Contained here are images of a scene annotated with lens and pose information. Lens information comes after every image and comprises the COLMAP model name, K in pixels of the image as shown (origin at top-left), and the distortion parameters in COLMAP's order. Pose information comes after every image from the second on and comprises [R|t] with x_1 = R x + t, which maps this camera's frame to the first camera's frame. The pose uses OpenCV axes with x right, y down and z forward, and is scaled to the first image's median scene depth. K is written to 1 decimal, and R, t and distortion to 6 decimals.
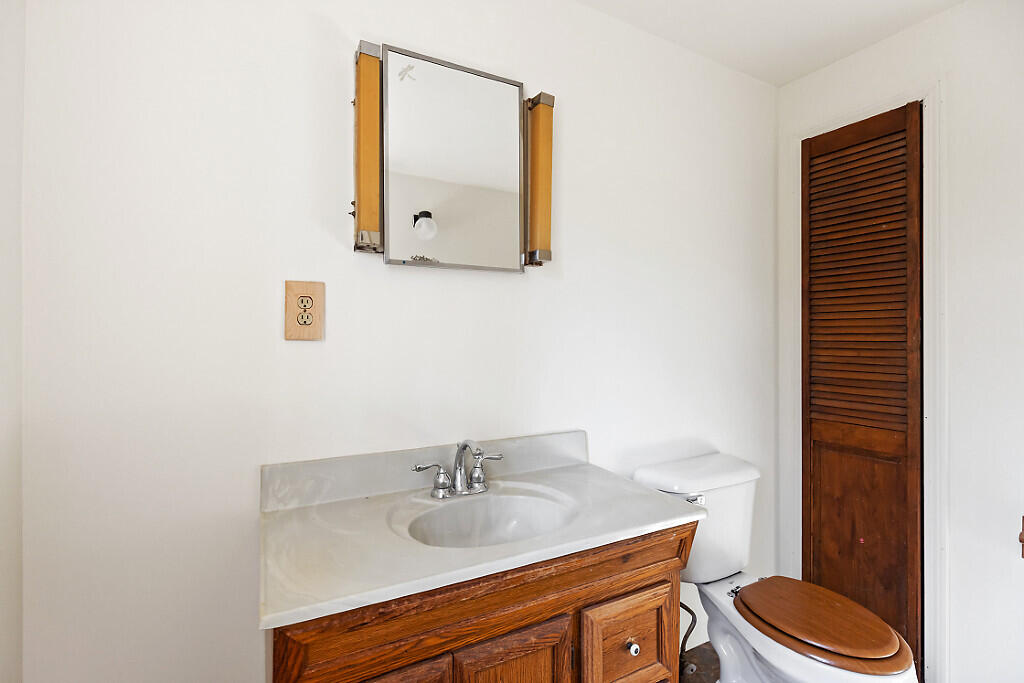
lens RADIAL K [[464.9, 0, 511.9], [0, 464.9, 332.4], [0, 0, 1]] dist [-0.000271, -0.000336]
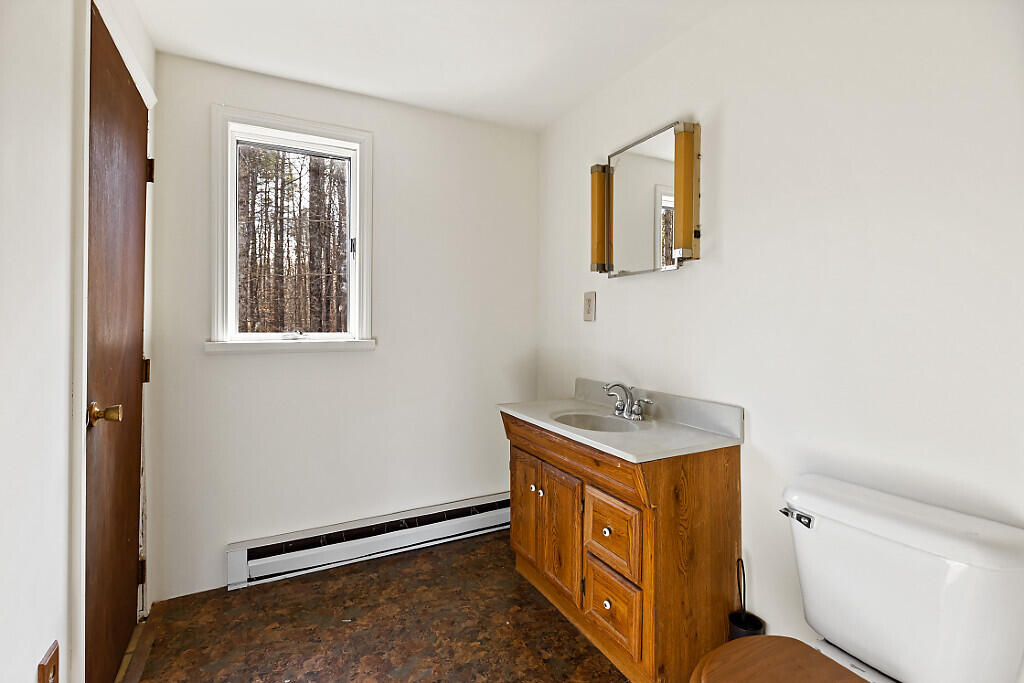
lens RADIAL K [[467.8, 0, 512.0], [0, 467.8, 319.6], [0, 0, 1]] dist [-0.000060, -0.000408]
pose [[0.003538, -0.011103, -0.999932, 1.662193], [0.003331, 0.999933, -0.011091, 0.033599], [0.999988, -0.003292, 0.003575, 0.672534]]
